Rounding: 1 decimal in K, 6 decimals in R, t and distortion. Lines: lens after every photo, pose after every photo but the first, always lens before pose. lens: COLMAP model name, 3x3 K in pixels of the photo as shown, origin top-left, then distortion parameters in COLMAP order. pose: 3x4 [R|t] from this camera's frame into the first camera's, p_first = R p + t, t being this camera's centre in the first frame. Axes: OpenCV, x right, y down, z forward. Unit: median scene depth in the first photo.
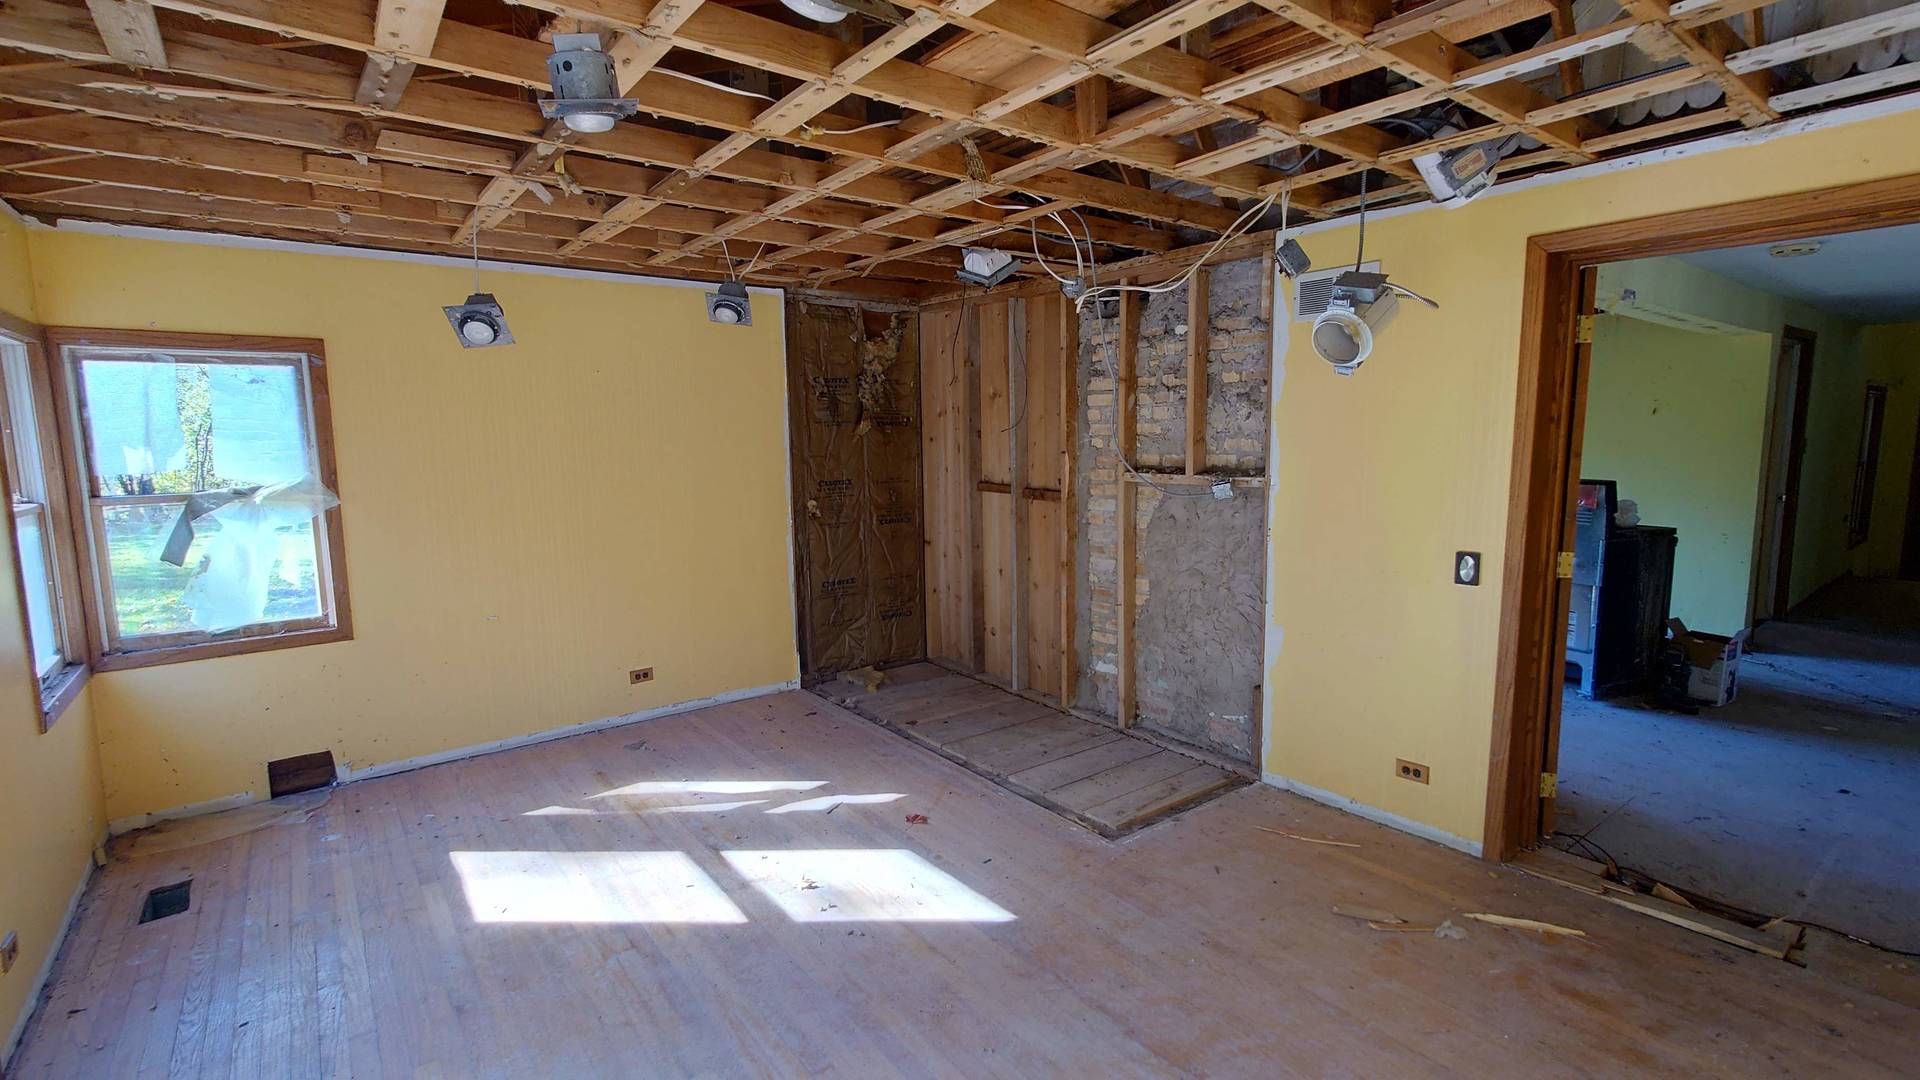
lens RADIAL K [[864.5, 0, 961.3], [0, 864.5, 542.2], [0, 0, 1]] dist [-0.008277, 0.002744]
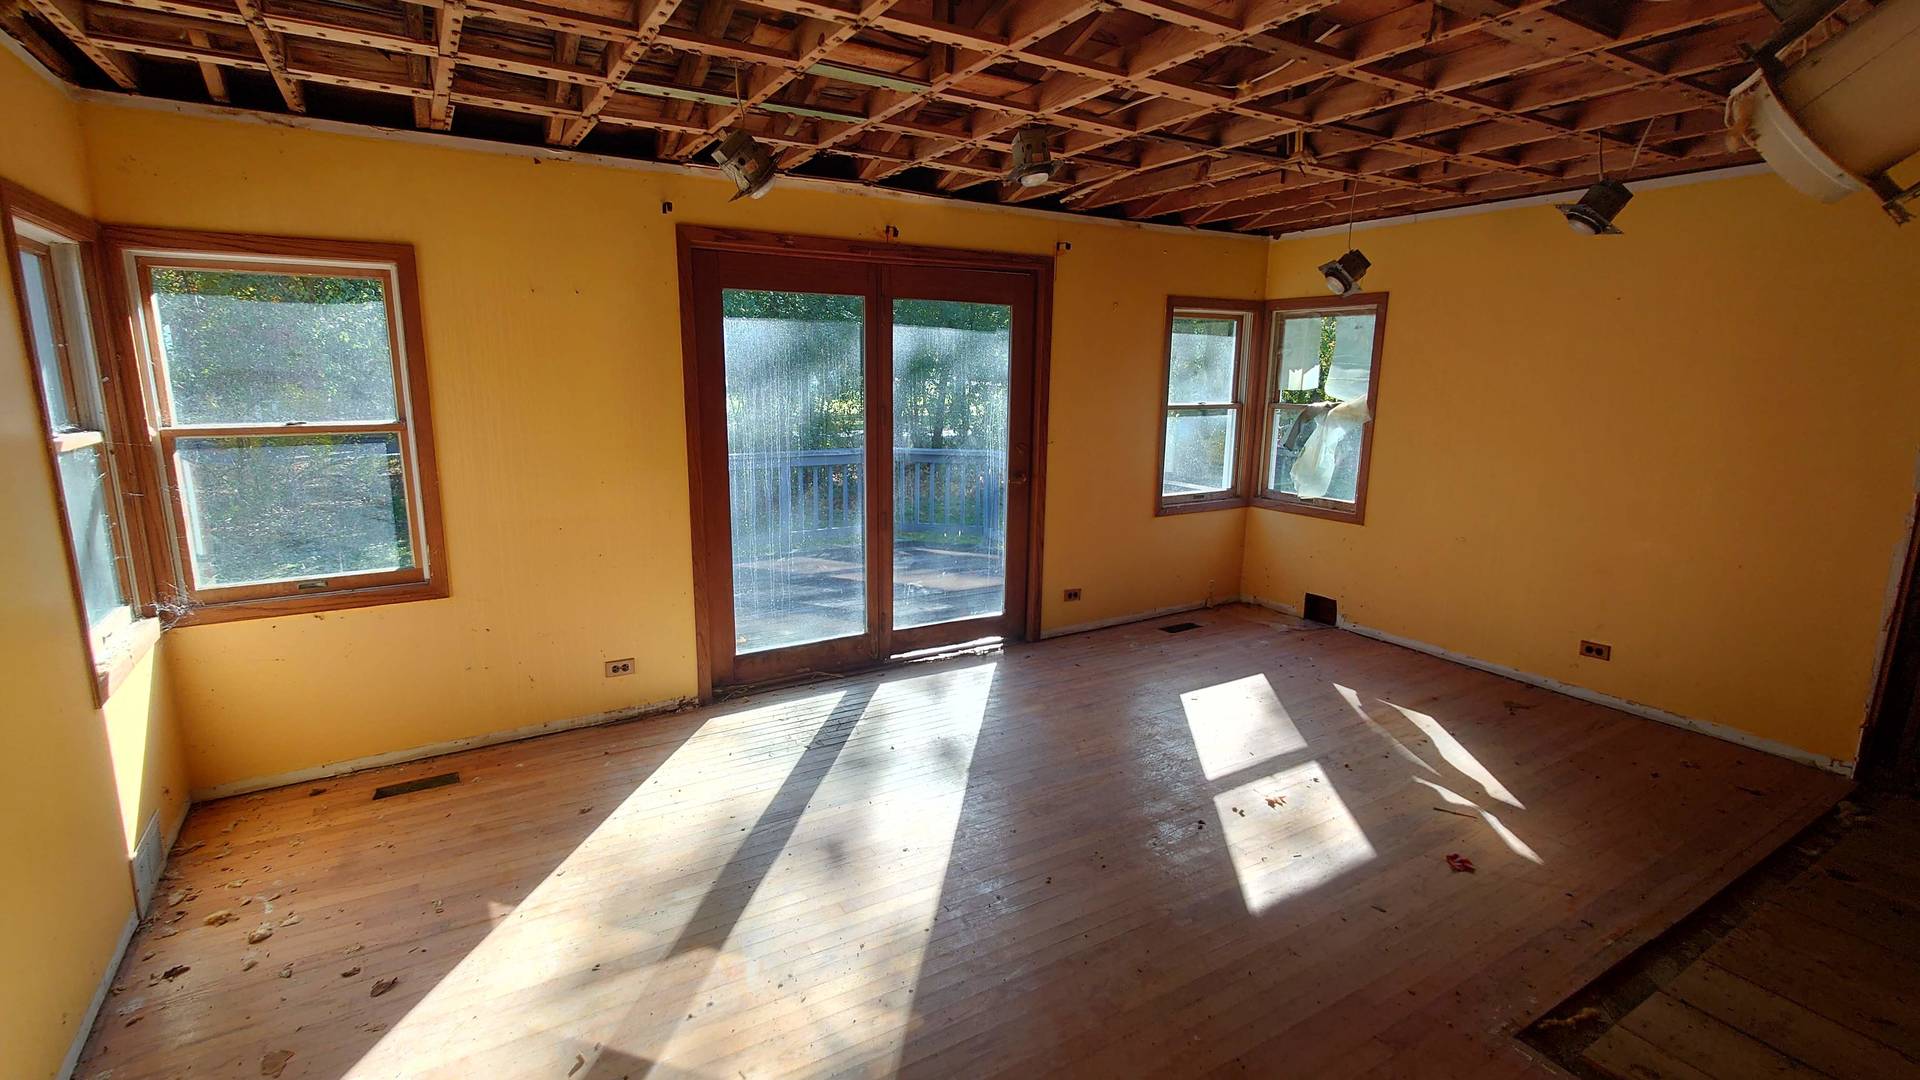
lens RADIAL K [[864.5, 0, 956.8], [0, 864.5, 538.9], [0, 0, 1]] dist [-0.008277, 0.002744]
pose [[-0.116610, 0.205745, -0.971633, 0.678932], [-0.132033, 0.966413, 0.220486, -0.078959], [0.984362, 0.153999, -0.085529, 0.538371]]
